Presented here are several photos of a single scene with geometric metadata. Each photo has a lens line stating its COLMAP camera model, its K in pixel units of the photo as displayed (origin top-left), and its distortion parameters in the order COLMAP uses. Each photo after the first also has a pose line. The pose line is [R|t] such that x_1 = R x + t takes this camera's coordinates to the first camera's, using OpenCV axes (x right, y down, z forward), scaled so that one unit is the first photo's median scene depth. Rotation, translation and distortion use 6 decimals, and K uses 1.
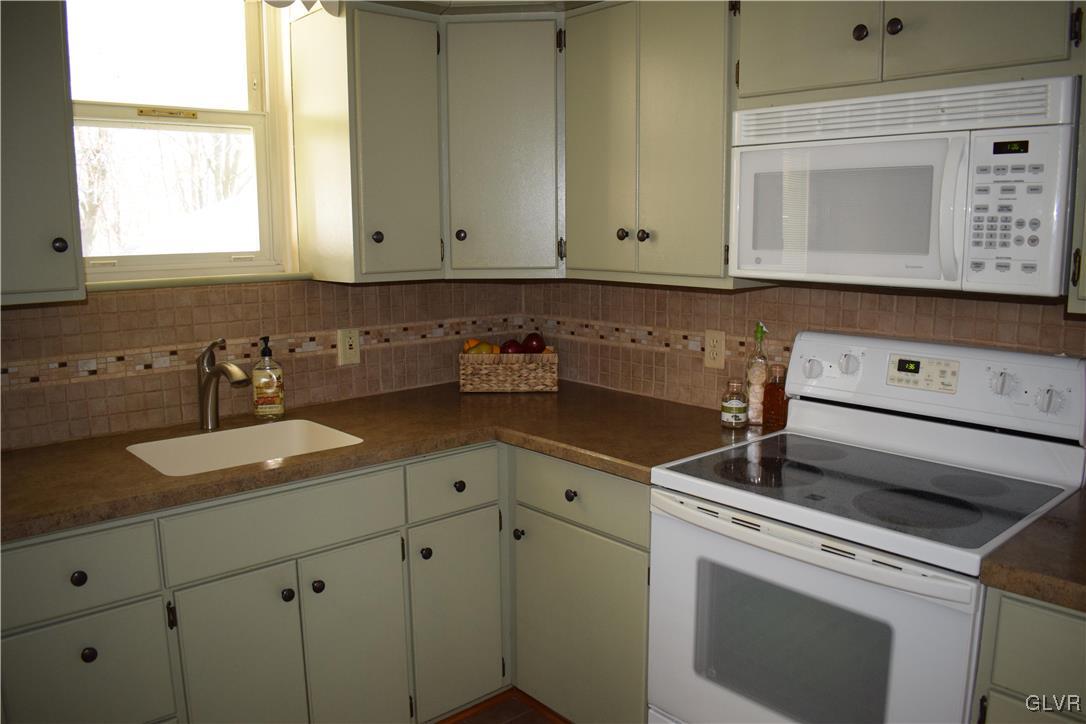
lens RADIAL K [[852.5, 0, 545.1], [0, 852.5, 359.5], [0, 0, 1]] dist [-0.089340, 0.007582]
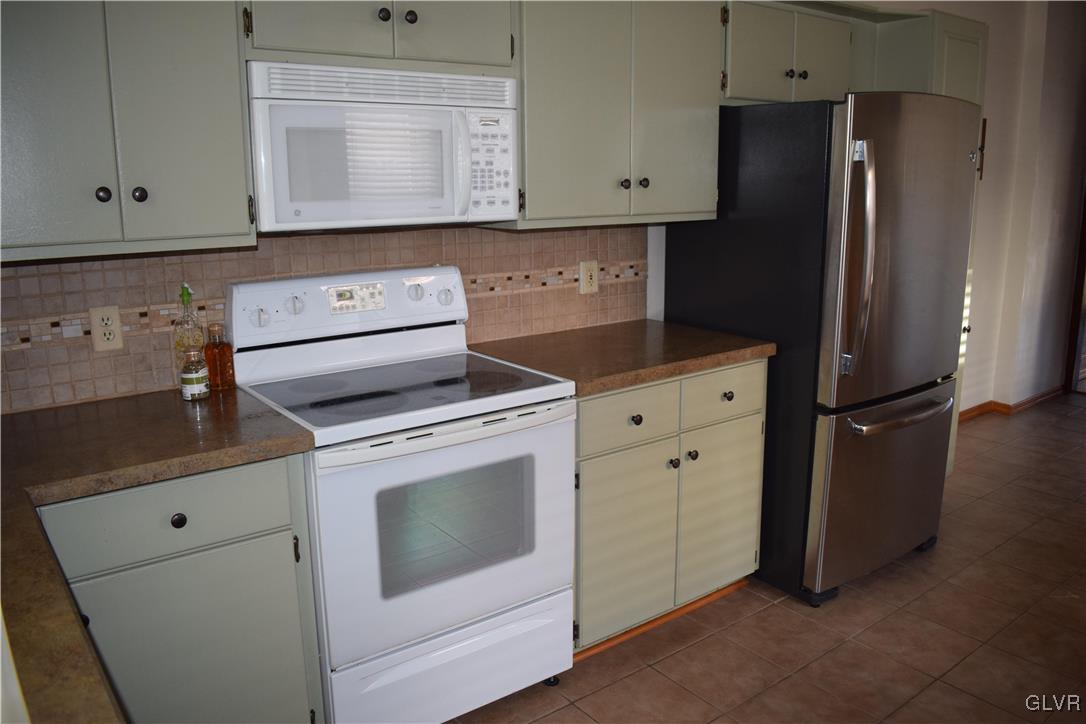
lens RADIAL K [[852.5, 0, 545.1], [0, 852.5, 359.5], [0, 0, 1]] dist [-0.089340, 0.007582]
pose [[0.069946, -0.207159, 0.975804, -0.681221], [0.161414, 0.967659, 0.193859, -0.083771], [-0.984405, 0.143949, 0.101122, 0.553895]]
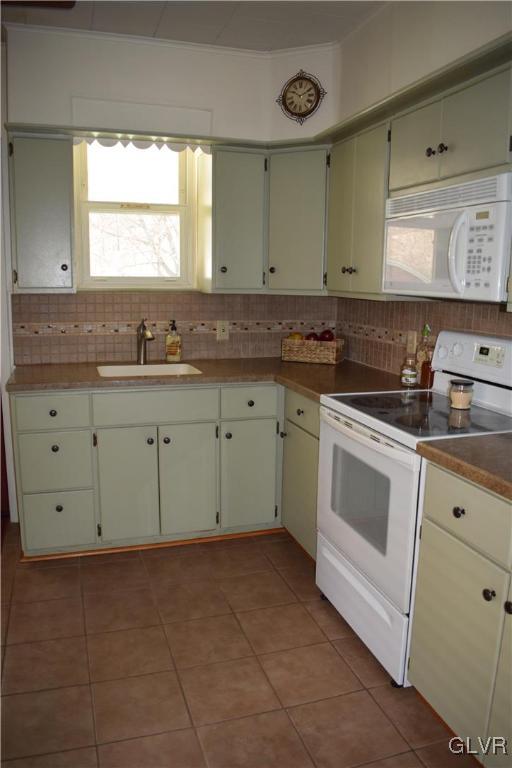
lens RADIAL K [[602.9, 0, 256.0], [0, 602.9, 384.0], [0, 0, 1]] dist [-0.089340, 0.007582]
pose [[0.915928, 0.088817, -0.391392, 0.442092], [-0.082131, 0.996047, 0.033828, 0.063044], [0.392850, 0.001161, 0.919602, -0.223145]]
